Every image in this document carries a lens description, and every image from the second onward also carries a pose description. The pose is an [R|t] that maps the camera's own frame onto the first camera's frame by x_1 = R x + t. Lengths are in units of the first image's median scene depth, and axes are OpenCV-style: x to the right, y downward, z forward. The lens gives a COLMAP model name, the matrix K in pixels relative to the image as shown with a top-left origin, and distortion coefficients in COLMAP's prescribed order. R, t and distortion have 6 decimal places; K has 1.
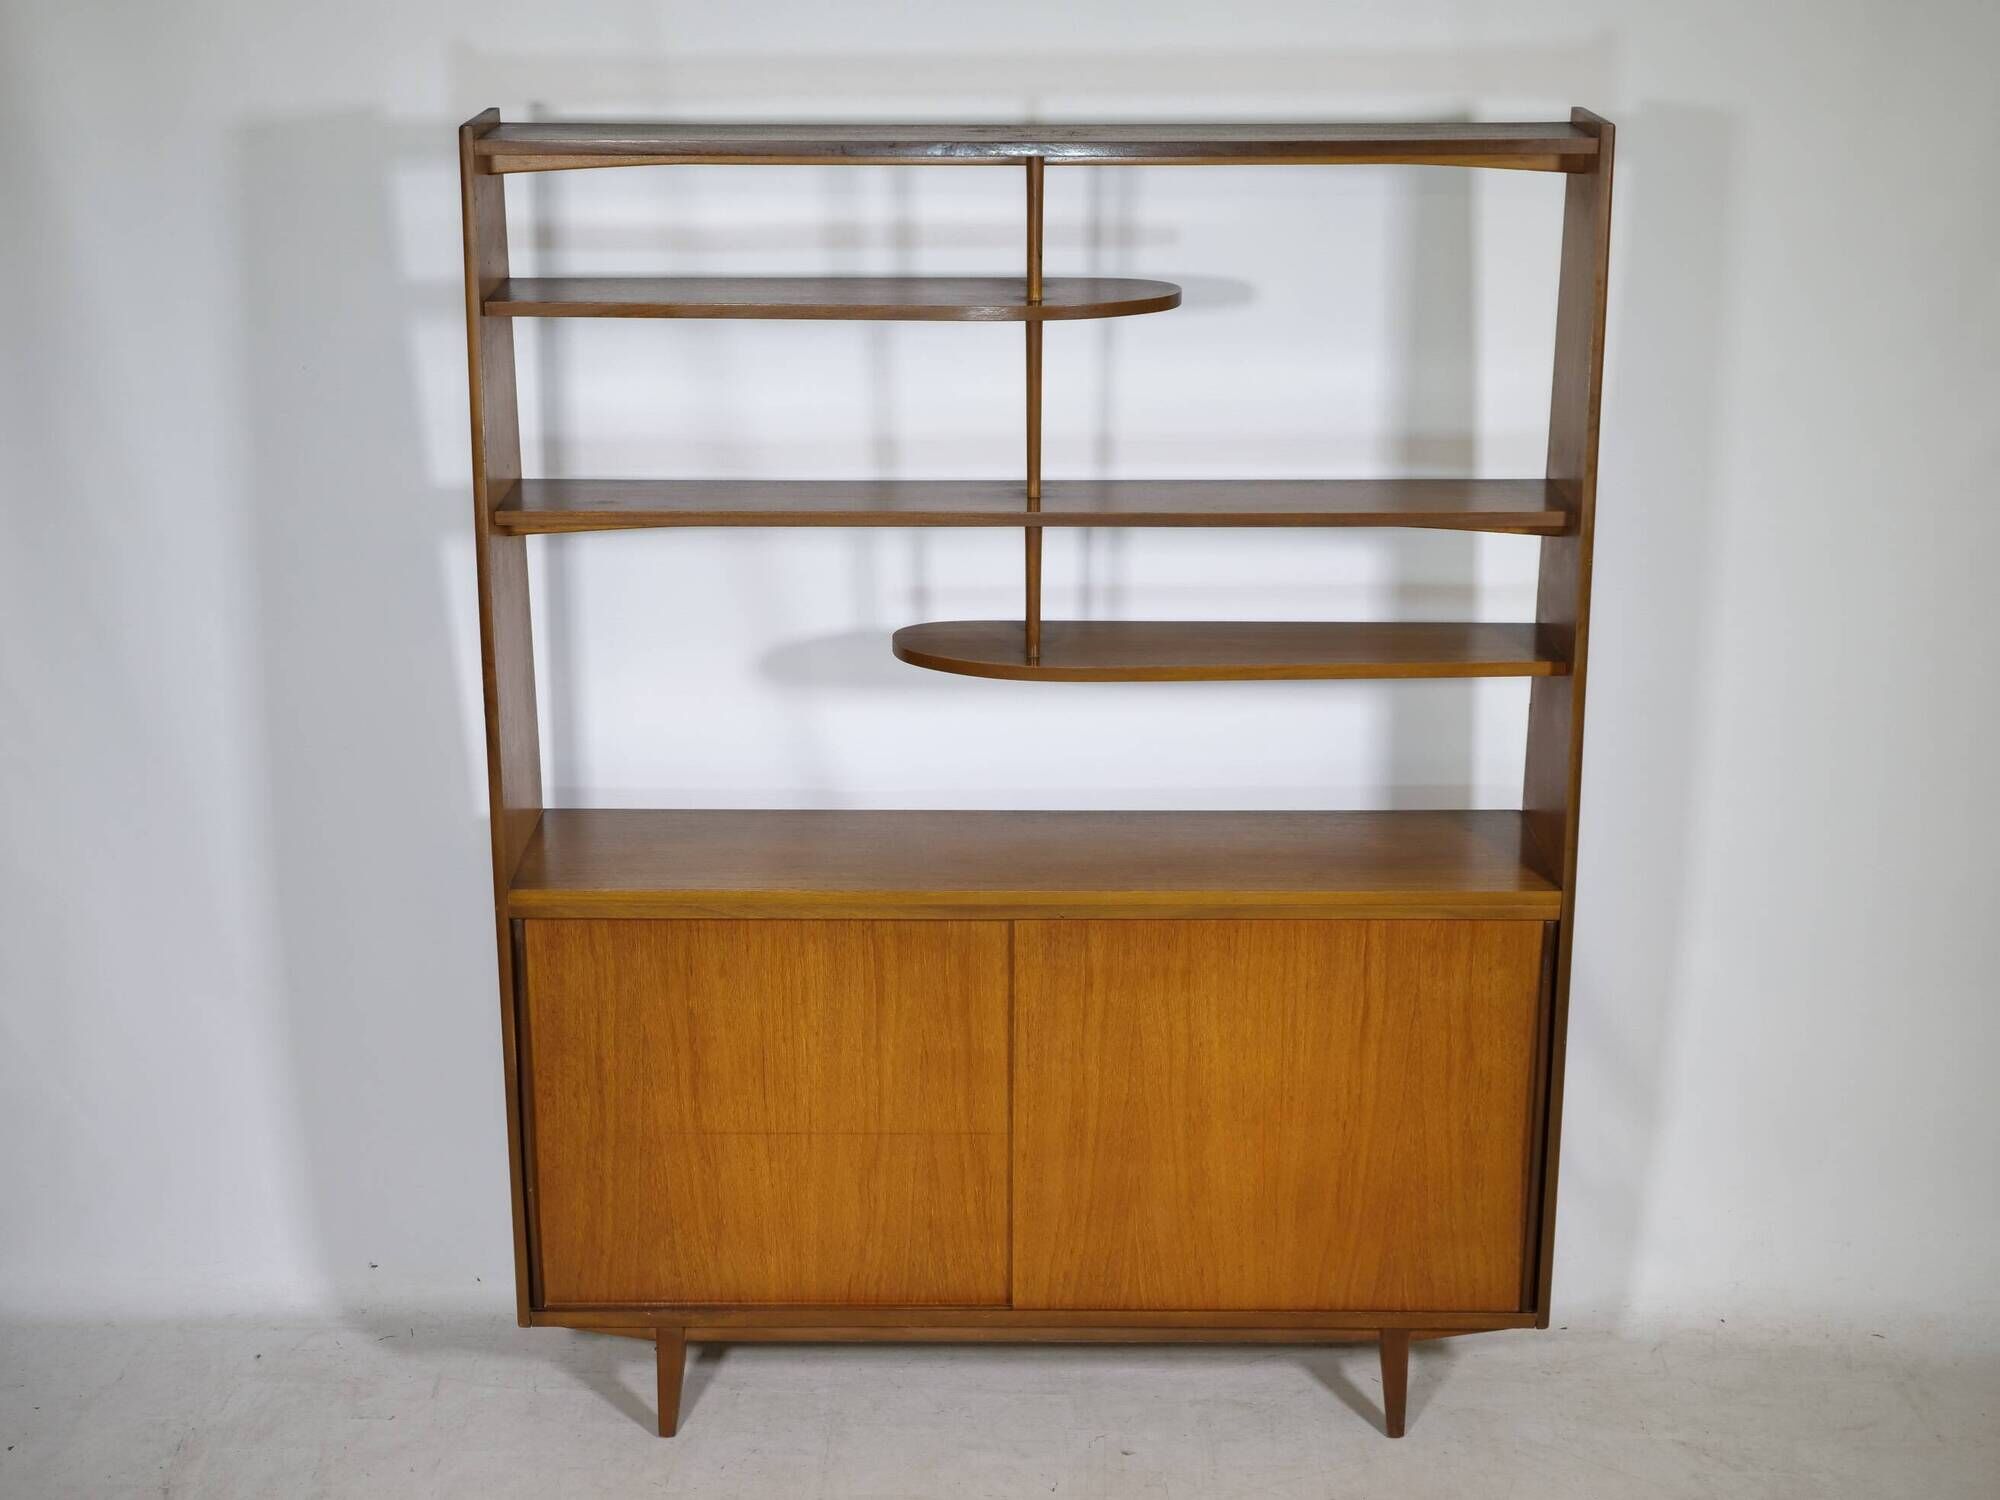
lens RADIAL K [[2960.8, 0, 1000.6], [0, 2960.8, 747.3], [0, 0, 1]] dist [0.008772, 0.000000]
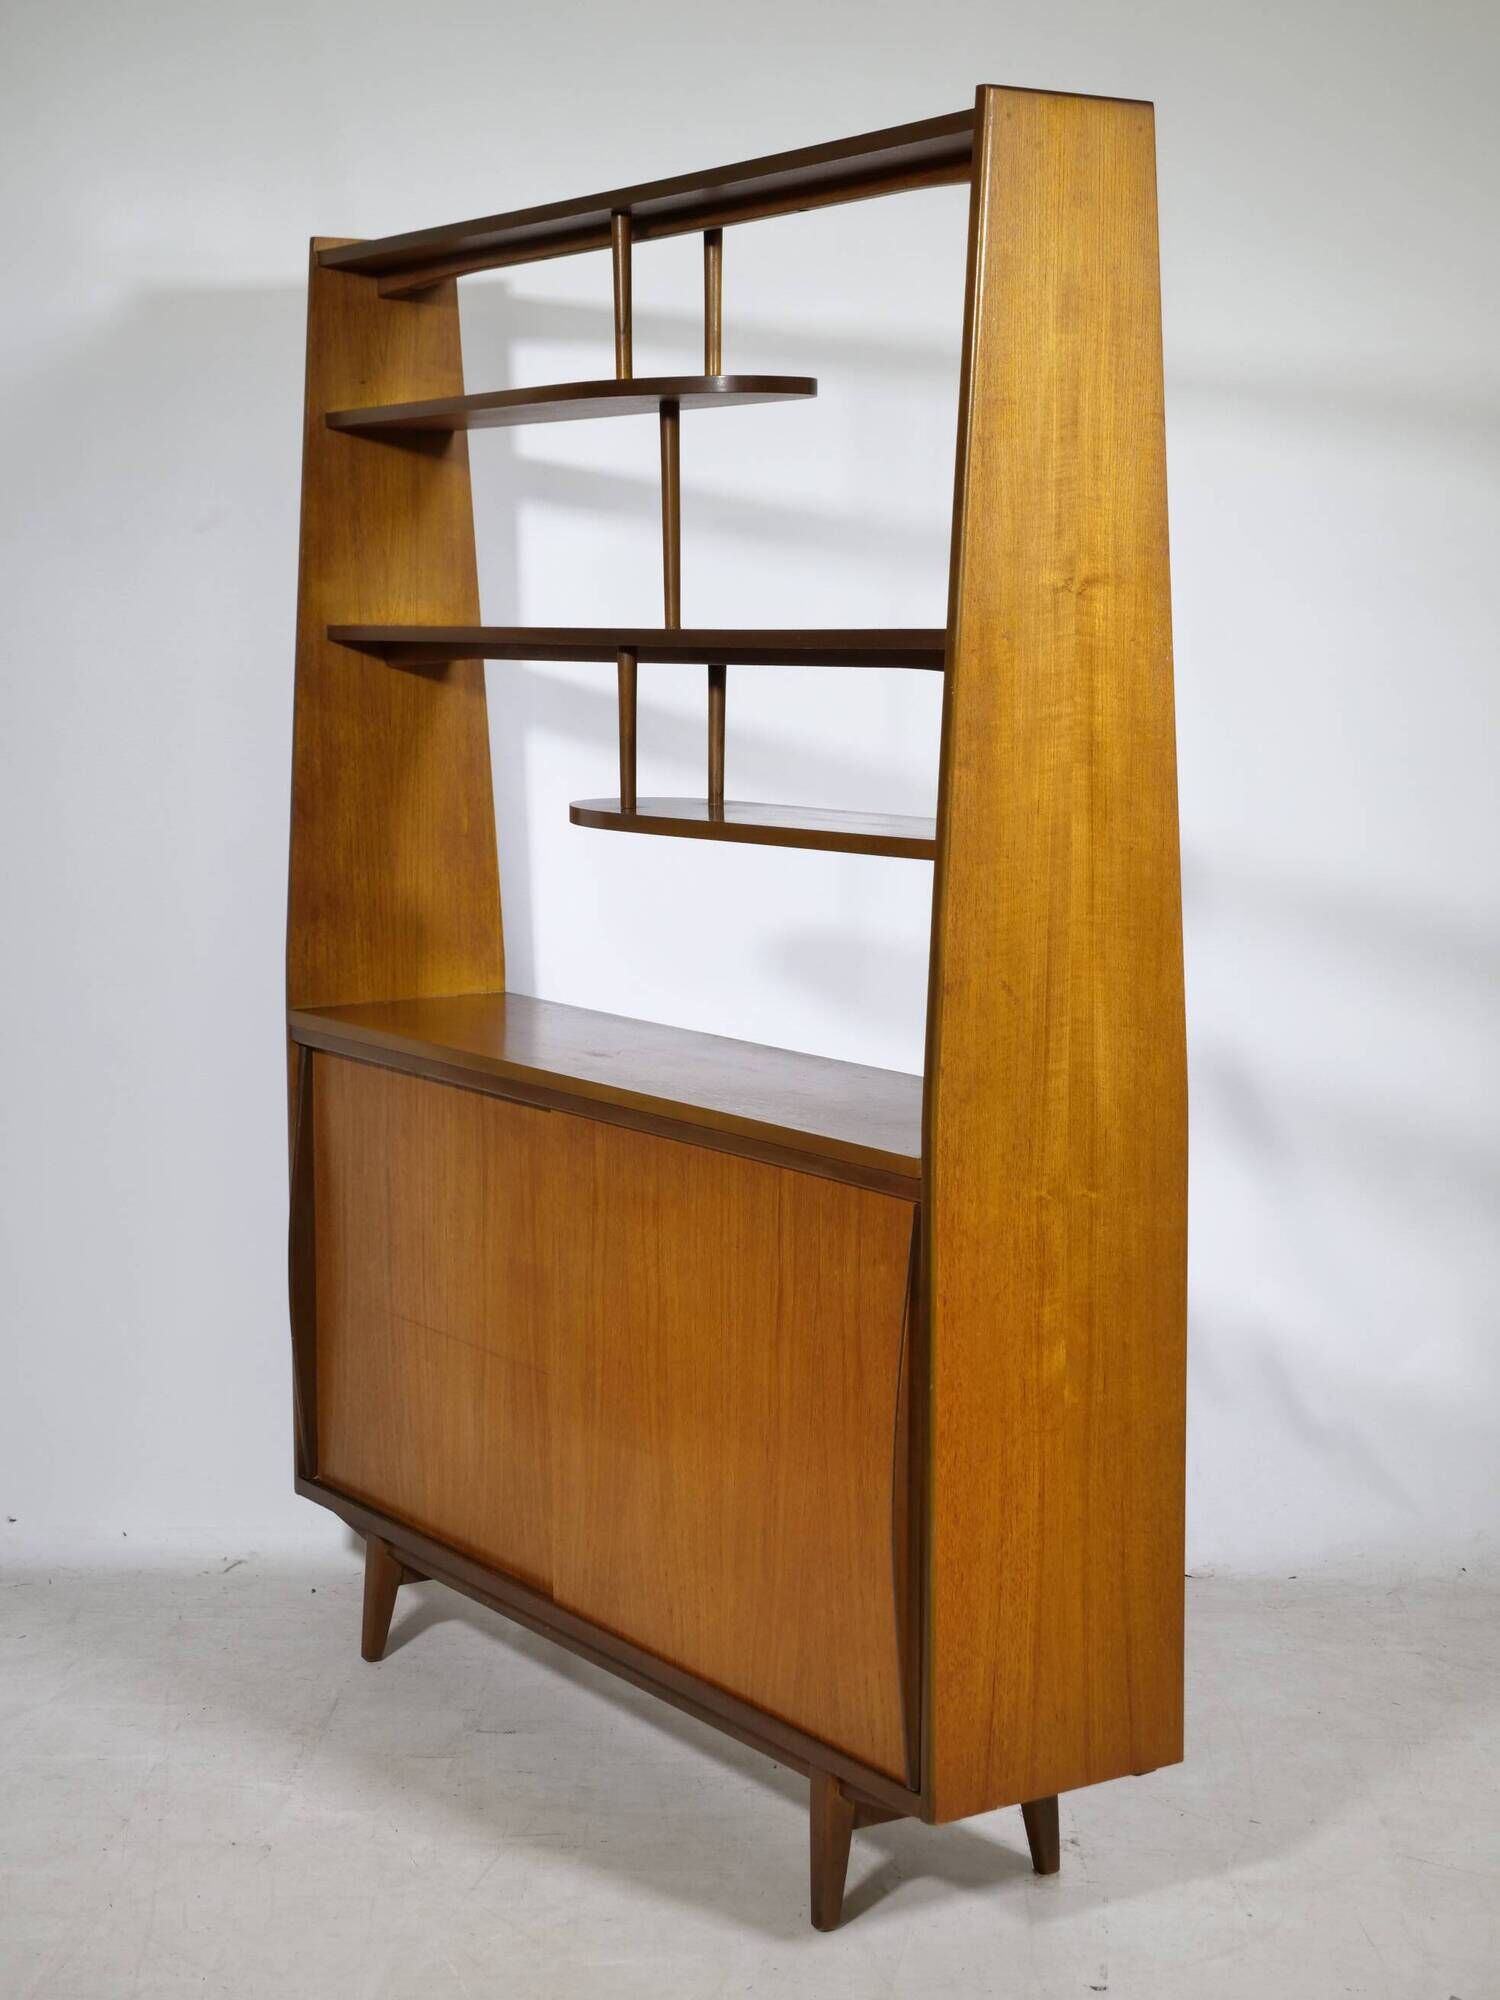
lens RADIAL K [[3236.7, 0, 761.2], [0, 3236.7, 1016.4], [0, 0, 1]] dist [0.035875, 0.000000]
pose [[0.549537, 0.101734, -0.829252, 0.789839], [-0.253616, 0.966035, -0.049554, 0.061944], [0.796045, 0.237543, 0.556674, 0.509055]]
